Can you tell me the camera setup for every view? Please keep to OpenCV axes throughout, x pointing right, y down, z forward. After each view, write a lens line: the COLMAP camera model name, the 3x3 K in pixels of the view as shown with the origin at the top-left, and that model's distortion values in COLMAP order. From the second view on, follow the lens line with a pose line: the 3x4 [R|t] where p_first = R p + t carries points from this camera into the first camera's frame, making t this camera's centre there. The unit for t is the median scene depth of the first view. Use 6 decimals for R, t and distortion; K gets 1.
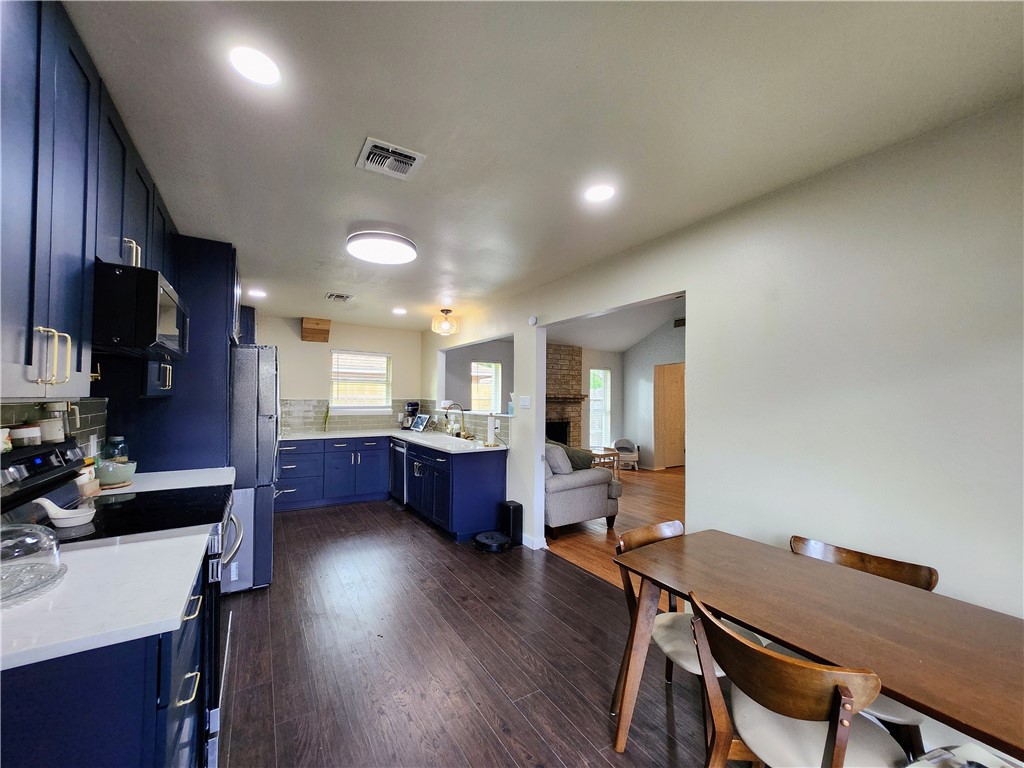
lens RADIAL K [[402.9, 0, 503.3], [0, 402.9, 387.8], [0, 0, 1]] dist [-0.001588, 0.000671]
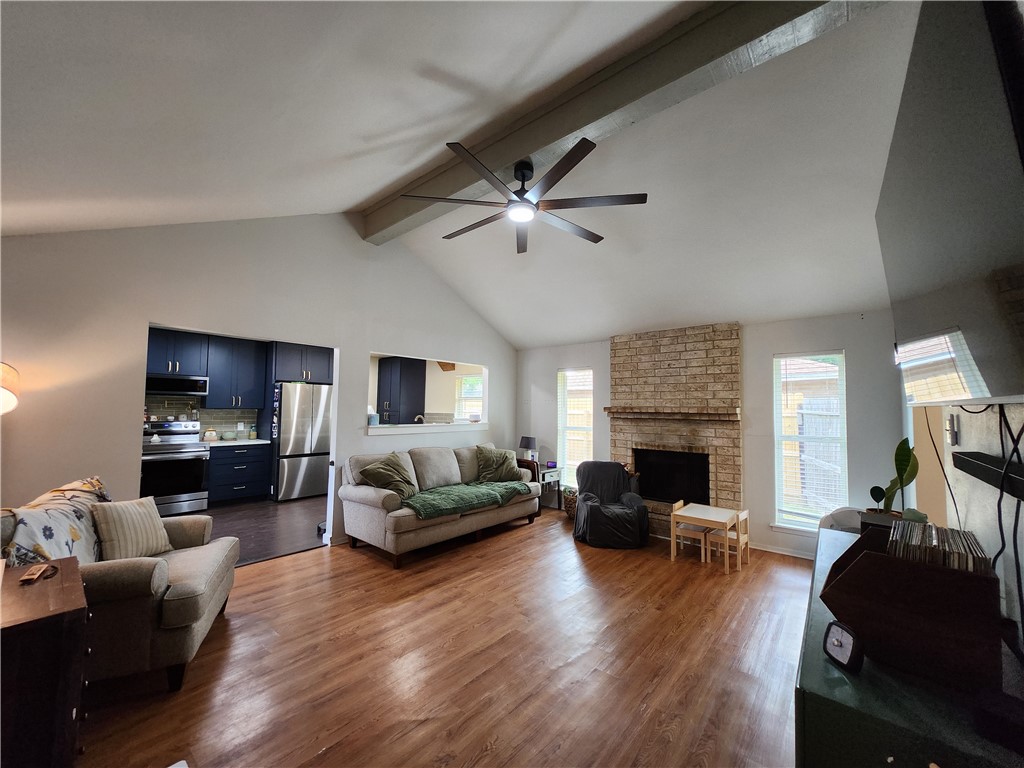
lens RADIAL K [[402.9, 0, 499.5], [0, 402.9, 388.2], [0, 0, 1]] dist [-0.001588, 0.000671]
pose [[0.302585, -0.056492, -0.951447, 0.647548], [0.013896, 0.998397, -0.054860, 0.016563], [0.953021, 0.003379, 0.302885, 0.545730]]
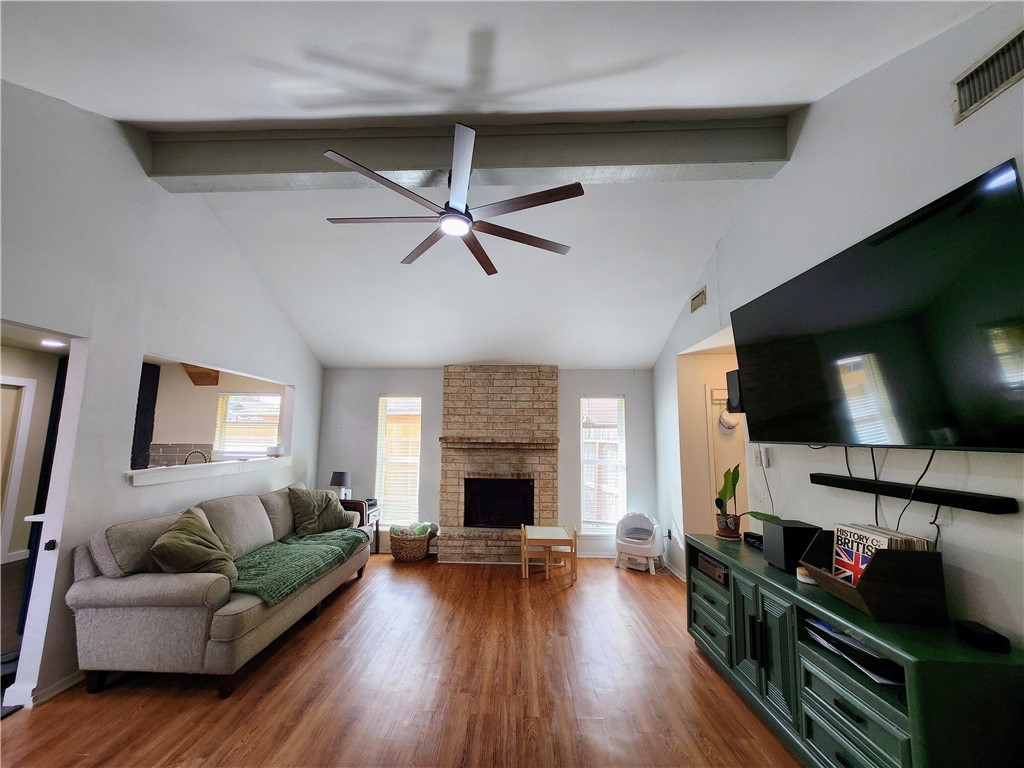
lens RADIAL K [[402.9, 0, 501.7], [0, 402.9, 389.1], [0, 0, 1]] dist [-0.001588, 0.000671]
pose [[0.832147, -0.065852, -0.550632, 0.504992], [0.011440, 0.994752, -0.101677, 0.003427], [0.554437, 0.078311, 0.828533, 0.422064]]
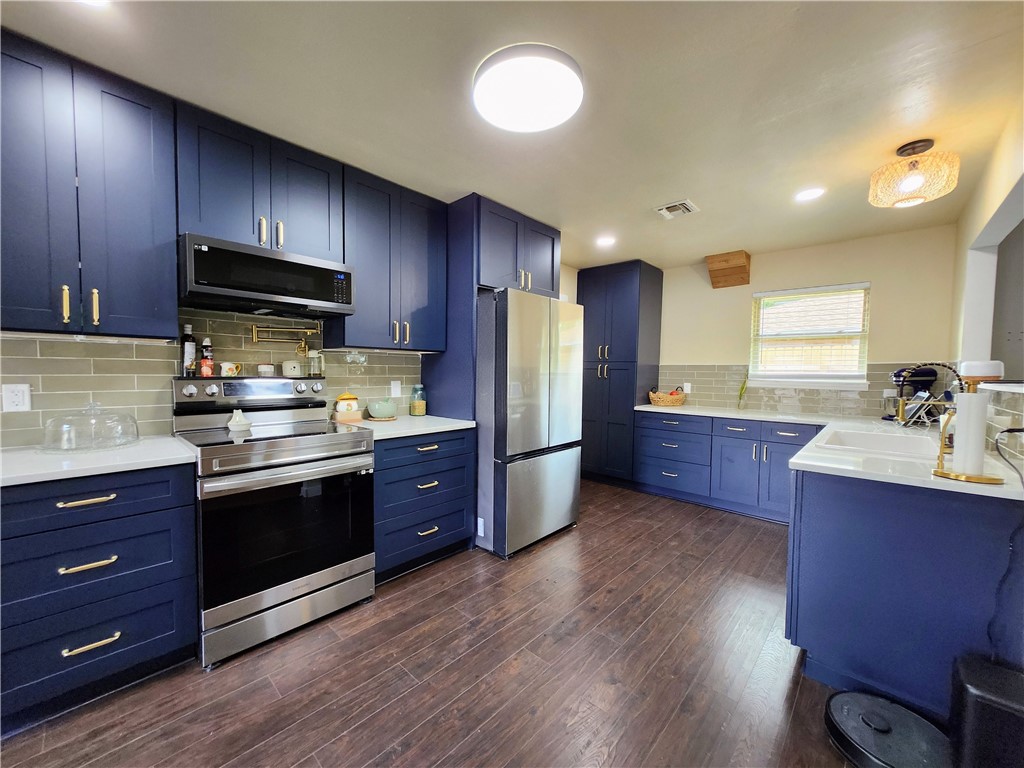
lens RADIAL K [[402.9, 0, 503.6], [0, 402.9, 389.2], [0, 0, 1]] dist [-0.001588, 0.000671]
pose [[0.256555, 0.037947, -0.965784, 0.106790], [0.013676, 0.998986, 0.042885, 0.026637], [0.966433, -0.024210, 0.255776, 0.293851]]
